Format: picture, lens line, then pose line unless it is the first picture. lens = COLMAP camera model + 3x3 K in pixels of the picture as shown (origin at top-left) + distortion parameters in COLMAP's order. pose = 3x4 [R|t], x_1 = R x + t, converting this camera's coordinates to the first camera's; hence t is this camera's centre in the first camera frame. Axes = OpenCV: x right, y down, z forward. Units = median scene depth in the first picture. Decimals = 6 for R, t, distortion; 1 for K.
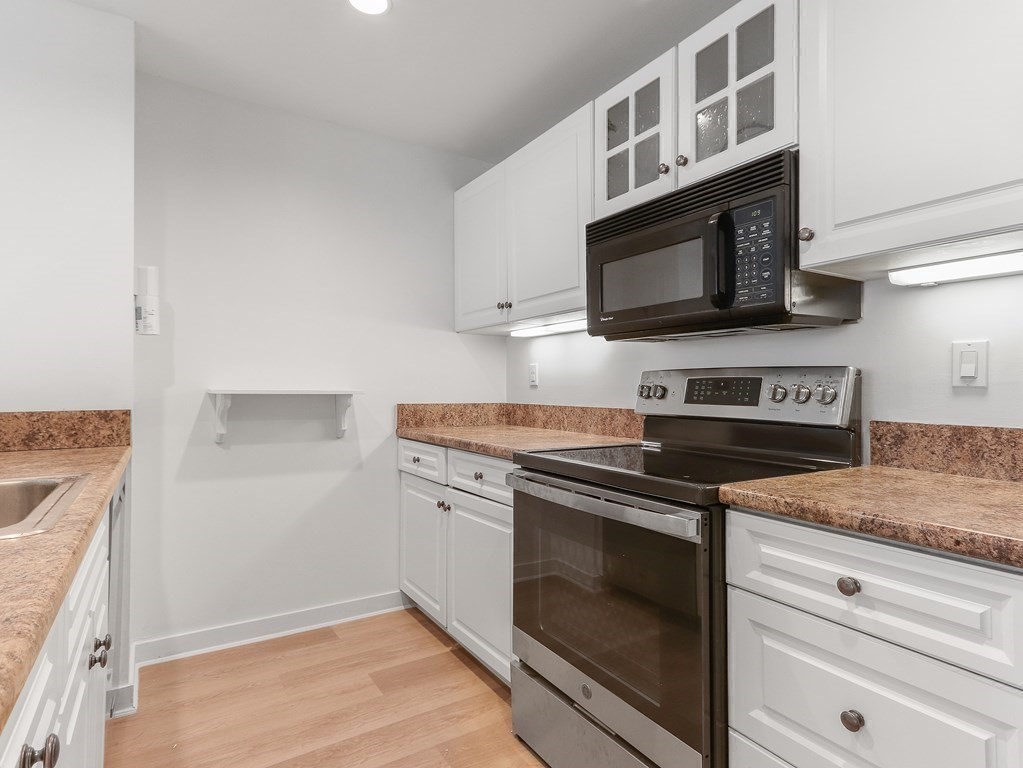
lens RADIAL K [[553.4, 0, 502.1], [0, 553.4, 382.2], [0, 0, 1]] dist [0.024266, 0.001867]
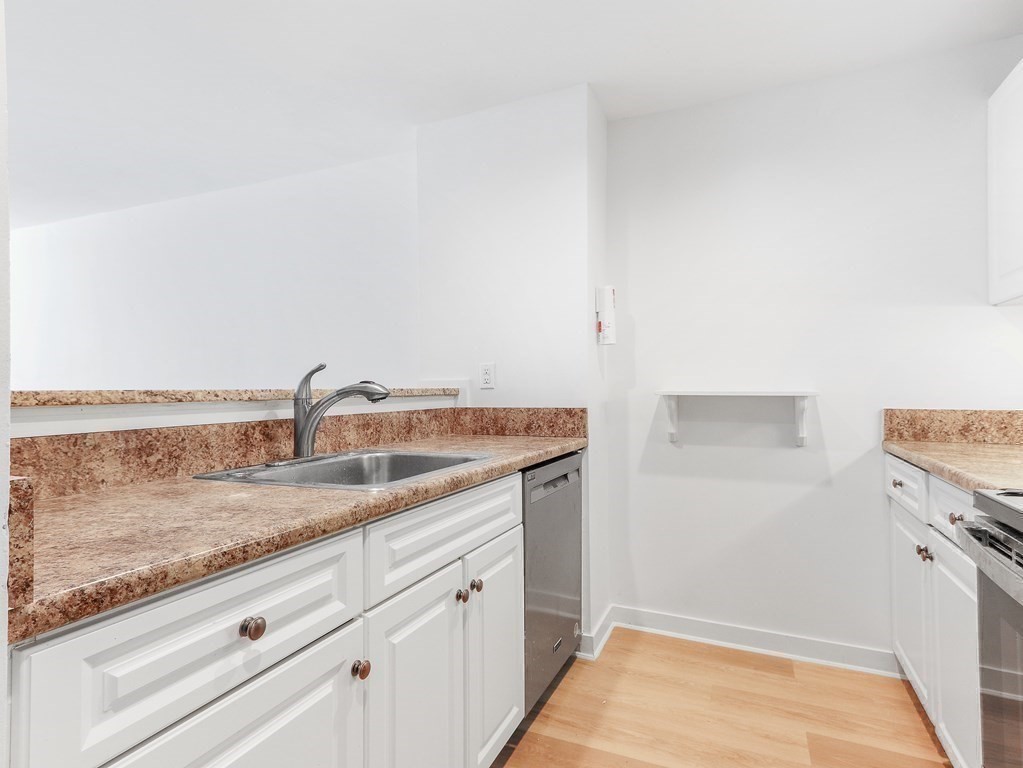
lens RADIAL K [[553.4, 0, 509.3], [0, 553.4, 385.9], [0, 0, 1]] dist [0.024266, 0.001867]
pose [[0.573130, -0.009301, -0.819412, 0.190163], [0.015520, 0.999879, -0.000494, -0.000551], [0.819318, -0.012434, 0.573205, 0.154027]]
